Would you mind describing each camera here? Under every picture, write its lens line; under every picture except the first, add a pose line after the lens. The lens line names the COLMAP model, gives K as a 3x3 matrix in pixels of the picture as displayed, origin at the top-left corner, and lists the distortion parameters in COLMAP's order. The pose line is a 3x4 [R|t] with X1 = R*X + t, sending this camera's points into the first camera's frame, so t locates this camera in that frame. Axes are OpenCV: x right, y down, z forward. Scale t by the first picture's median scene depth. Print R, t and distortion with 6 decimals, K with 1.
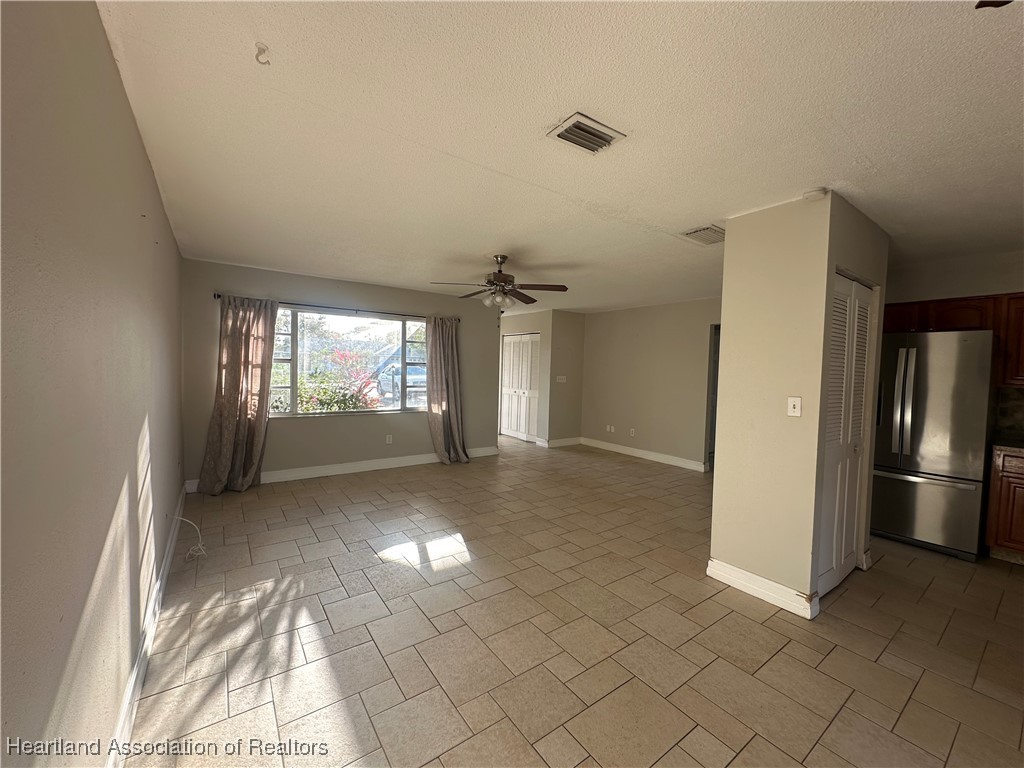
lens RADIAL K [[407.9, 0, 513.0], [0, 407.9, 383.6], [0, 0, 1]] dist [-0.005306, 0.001094]
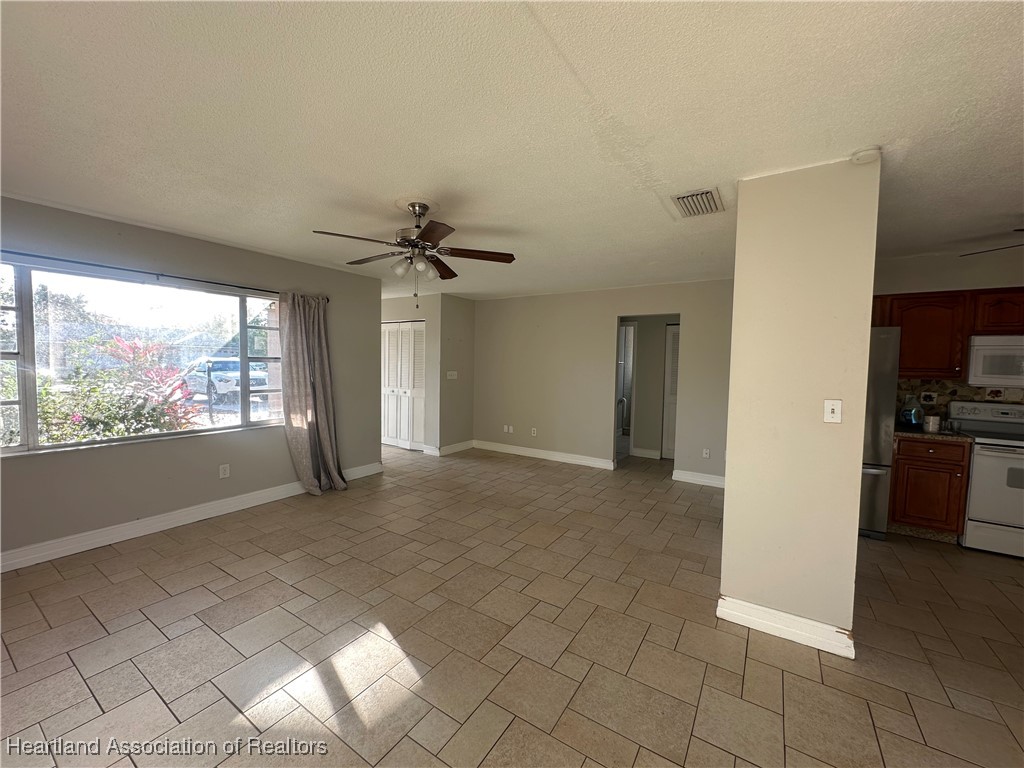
lens RADIAL K [[407.9, 0, 513.0], [0, 407.9, 383.2], [0, 0, 1]] dist [-0.005306, 0.001094]
pose [[0.931476, -0.027256, 0.362780, -0.165339], [0.020363, 0.999532, 0.022810, -0.024485], [-0.363232, -0.013859, 0.931596, 0.335545]]
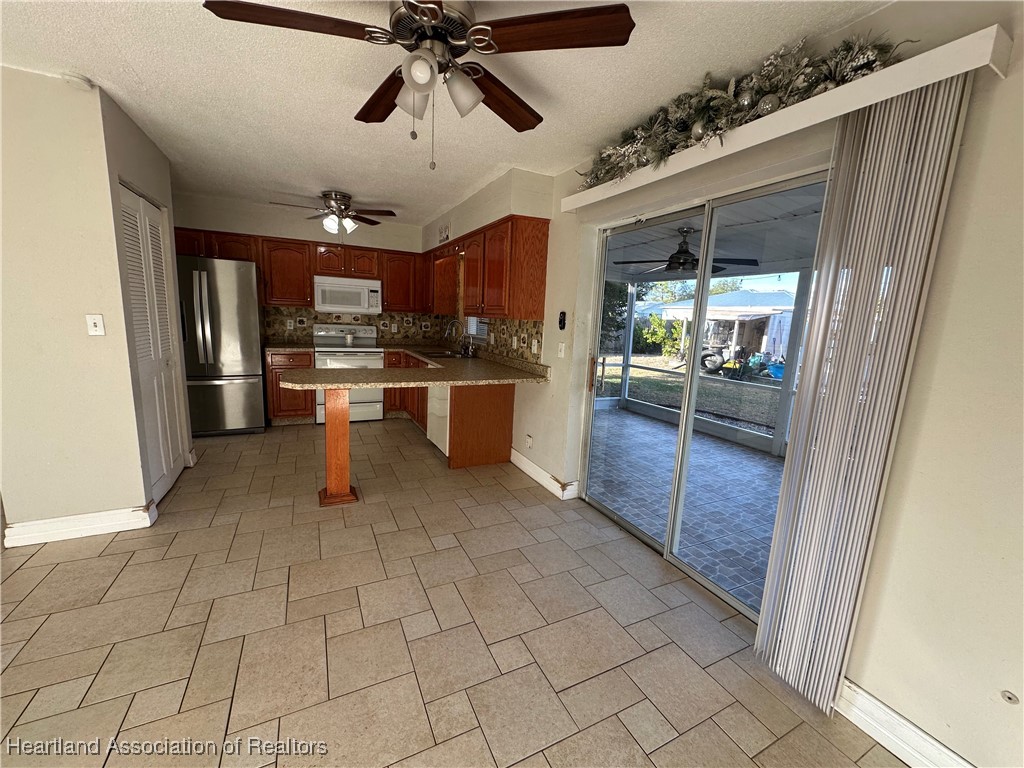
lens RADIAL K [[407.9, 0, 512.9], [0, 407.9, 383.6], [0, 0, 1]] dist [-0.005306, 0.001094]
pose [[0.163315, -0.182286, 0.969588, -0.054364], [-0.002225, 0.982712, 0.185128, 0.010515], [-0.986572, -0.032392, 0.160086, -0.066676]]
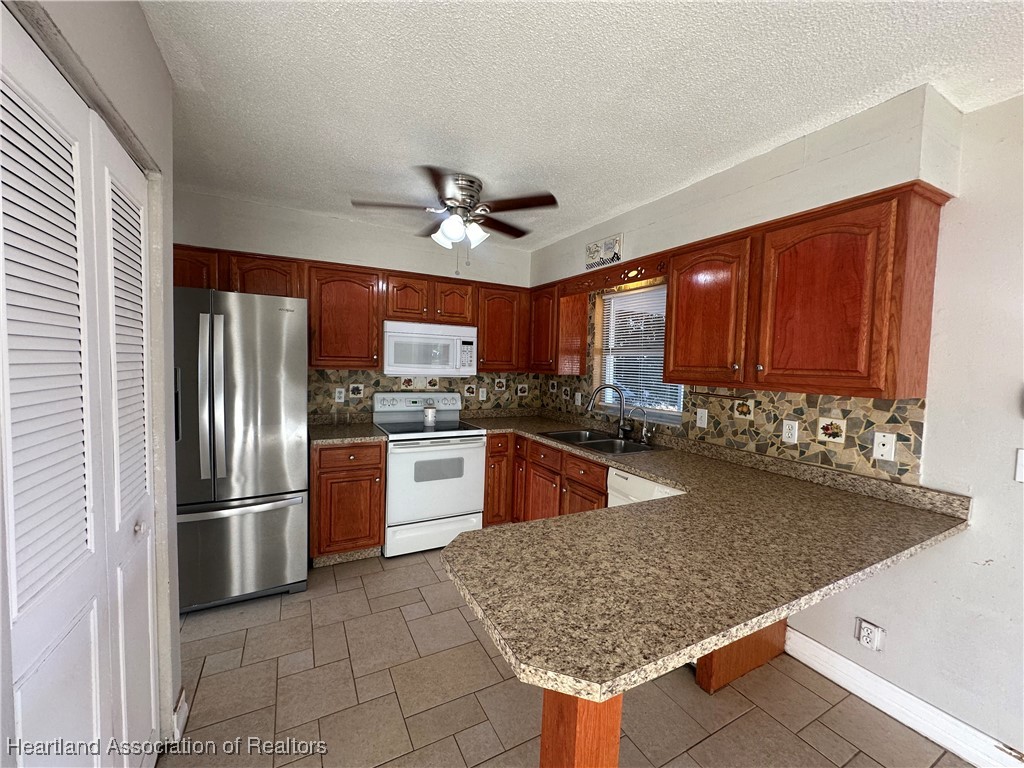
lens RADIAL K [[407.9, 0, 511.7], [0, 407.9, 383.3], [0, 0, 1]] dist [-0.005306, 0.001094]
pose [[0.134680, -0.076522, 0.987930, 0.406592], [0.016458, 0.997049, 0.074985, -0.019913], [-0.990753, 0.006161, 0.135542, 0.460720]]
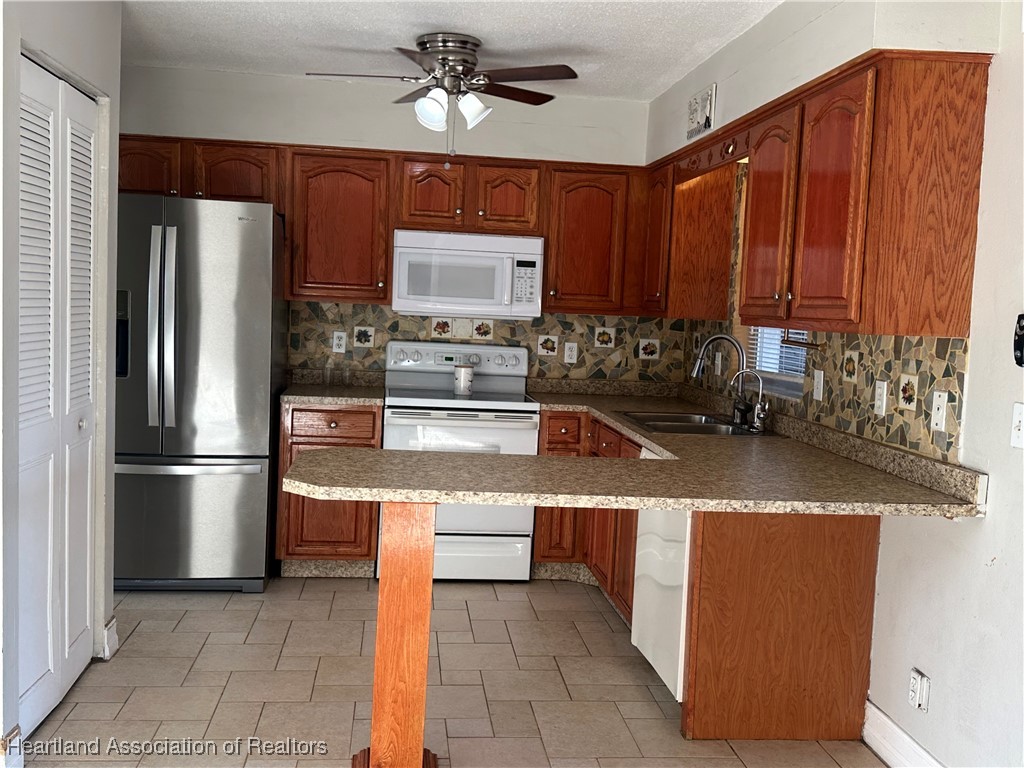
lens RADIAL K [[1058.8, 0, 520.8], [0, 1058.8, 387.1], [0, 0, 1]] dist [0.067203, 0.000000]
pose [[0.489740, -0.076698, 0.868489, -0.024599], [0.005515, 0.996376, 0.084882, 0.005426], [-0.871851, -0.036780, 0.488388, -0.091288]]
